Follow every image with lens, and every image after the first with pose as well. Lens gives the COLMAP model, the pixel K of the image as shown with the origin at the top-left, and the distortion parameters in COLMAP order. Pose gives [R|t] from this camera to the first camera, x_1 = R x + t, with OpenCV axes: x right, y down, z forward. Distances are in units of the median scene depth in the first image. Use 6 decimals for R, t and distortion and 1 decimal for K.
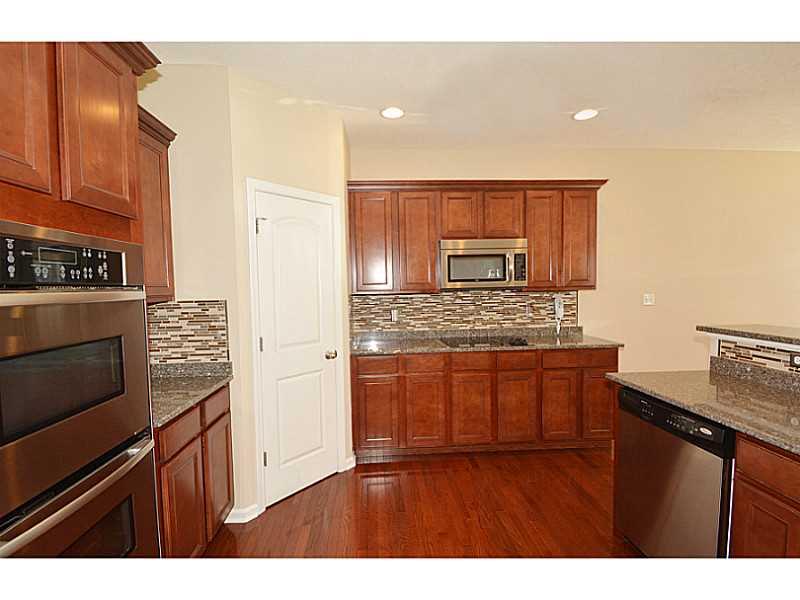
lens RADIAL K [[383.0, 0, 400.4], [0, 383.0, 309.0], [0, 0, 1]] dist [-0.001748, -0.000368]
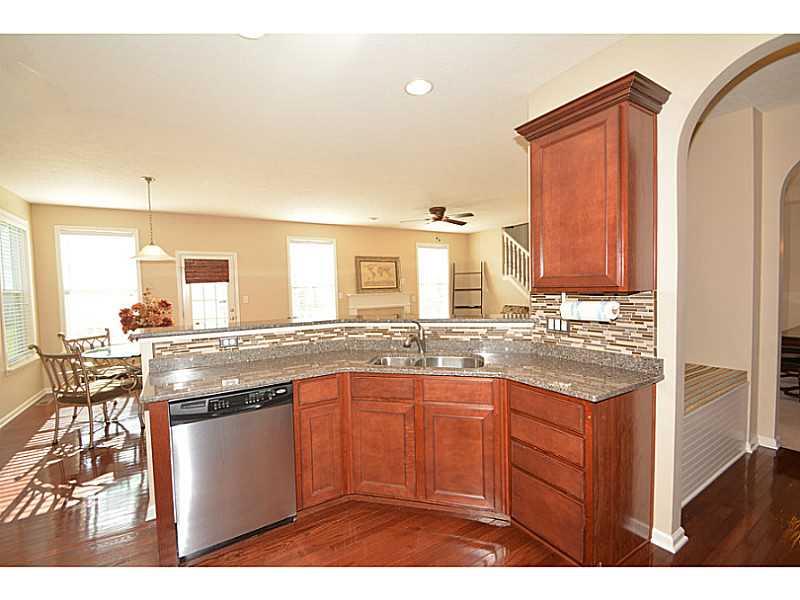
lens RADIAL K [[349.2, 0, 384.5], [0, 349.2, 302.8], [0, 0, 1]] dist [0.001095, 0.000161]
pose [[-0.466763, -0.008461, 0.884342, -0.253800], [0.089623, 0.994354, 0.056818, -0.022790], [-0.879829, 0.105778, -0.463370, 0.594631]]
